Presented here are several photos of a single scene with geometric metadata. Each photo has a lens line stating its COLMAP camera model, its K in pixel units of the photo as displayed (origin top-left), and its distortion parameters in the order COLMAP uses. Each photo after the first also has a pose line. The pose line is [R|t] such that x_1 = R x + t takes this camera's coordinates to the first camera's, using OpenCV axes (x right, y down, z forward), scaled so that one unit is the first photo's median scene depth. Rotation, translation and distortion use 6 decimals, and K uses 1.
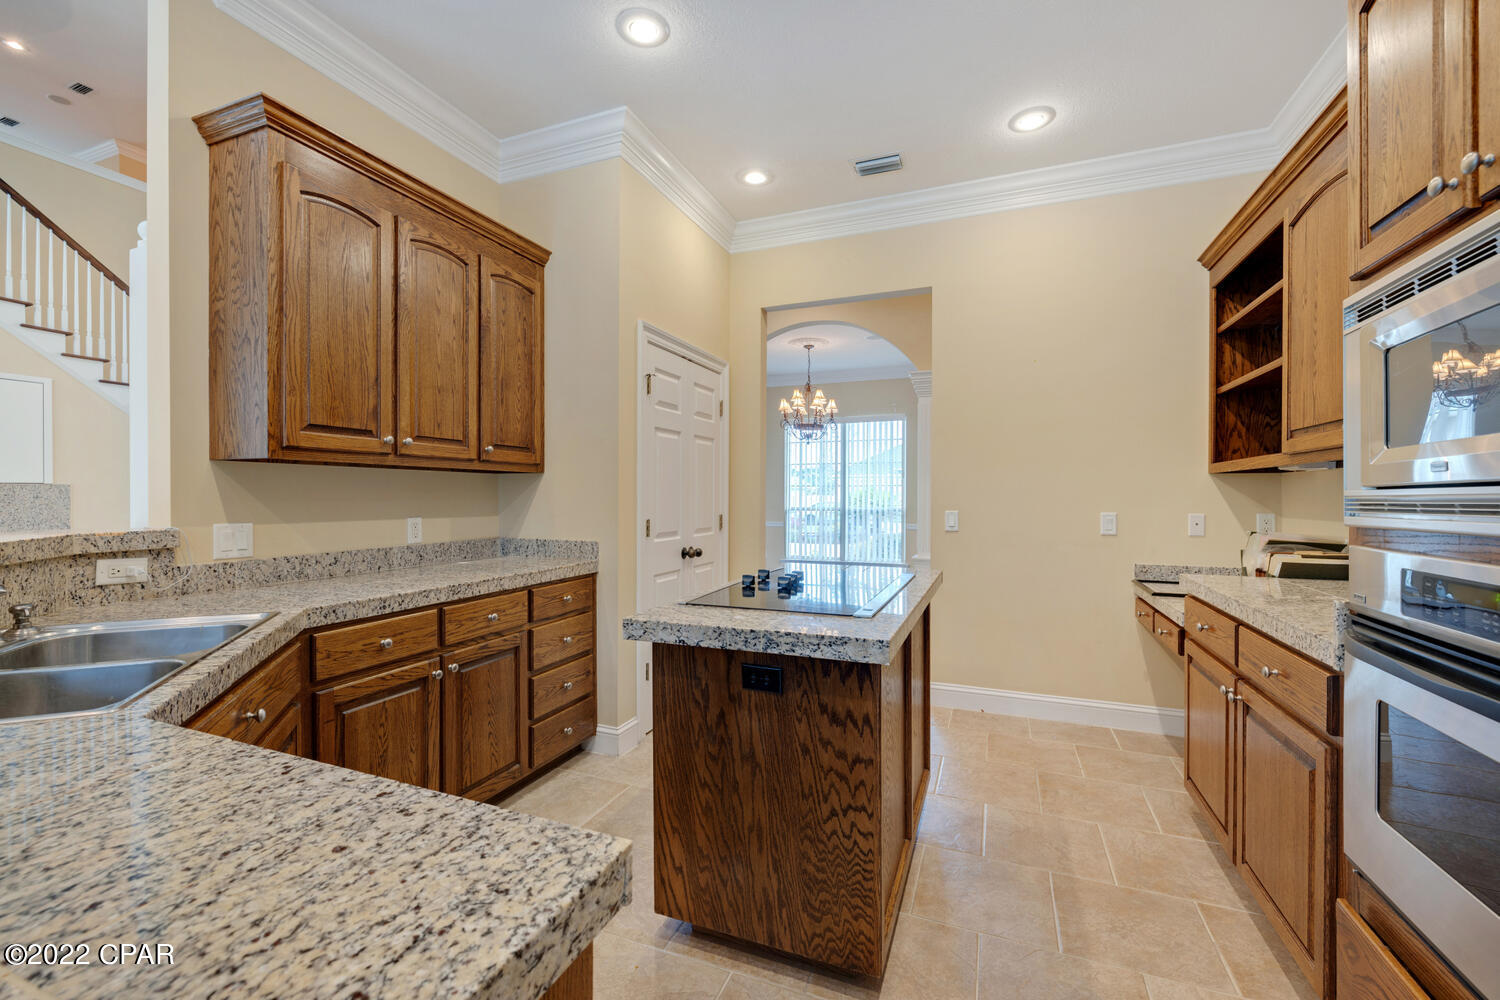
lens RADIAL K [[634.3, 0, 738.1], [0, 634.3, 495.5], [0, 0, 1]] dist [-0.001312, 0.000154]
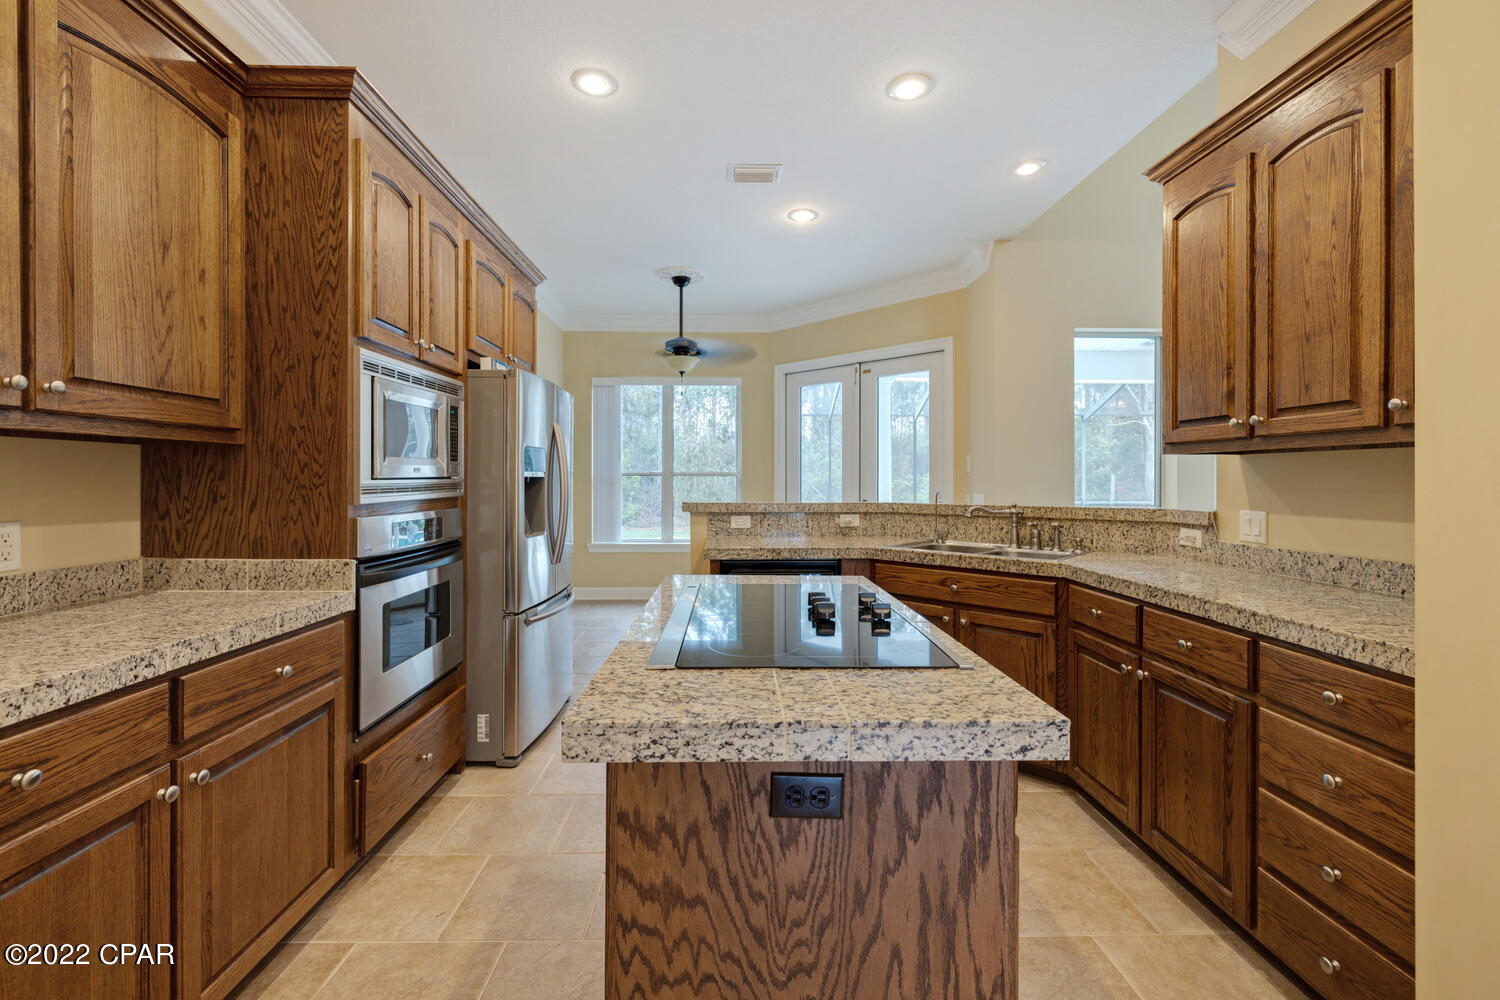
lens RADIAL K [[634.3, 0, 743.2], [0, 634.3, 479.5], [0, 0, 1]] dist [-0.001312, 0.000154]
pose [[-0.917295, -0.003727, -0.398192, 0.400847], [-0.002901, 0.999992, -0.002678, -0.004550], [0.398199, -0.001302, -0.917298, 1.460061]]
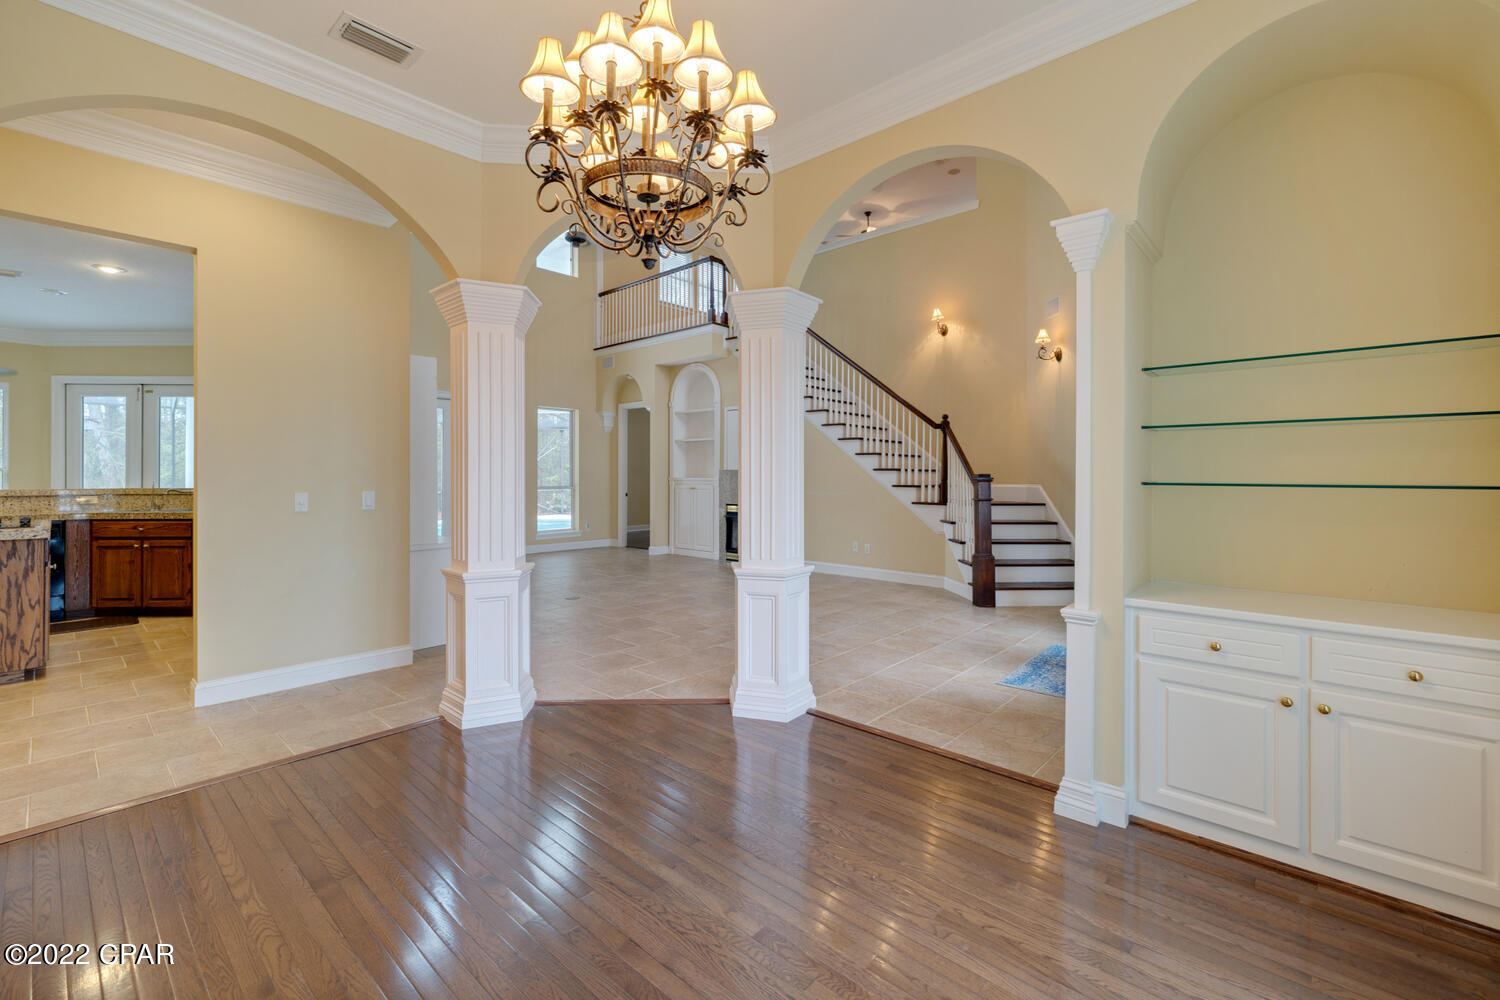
lens RADIAL K [[634.3, 0, 724.0], [0, 634.3, 473.0], [0, 0, 1]] dist [-0.001312, 0.000154]
pose [[-0.357496, -0.003887, -0.933907, 0.605087], [-0.002507, 0.999992, -0.003203, -0.006930], [0.933911, 0.001196, -0.357503, 2.140004]]
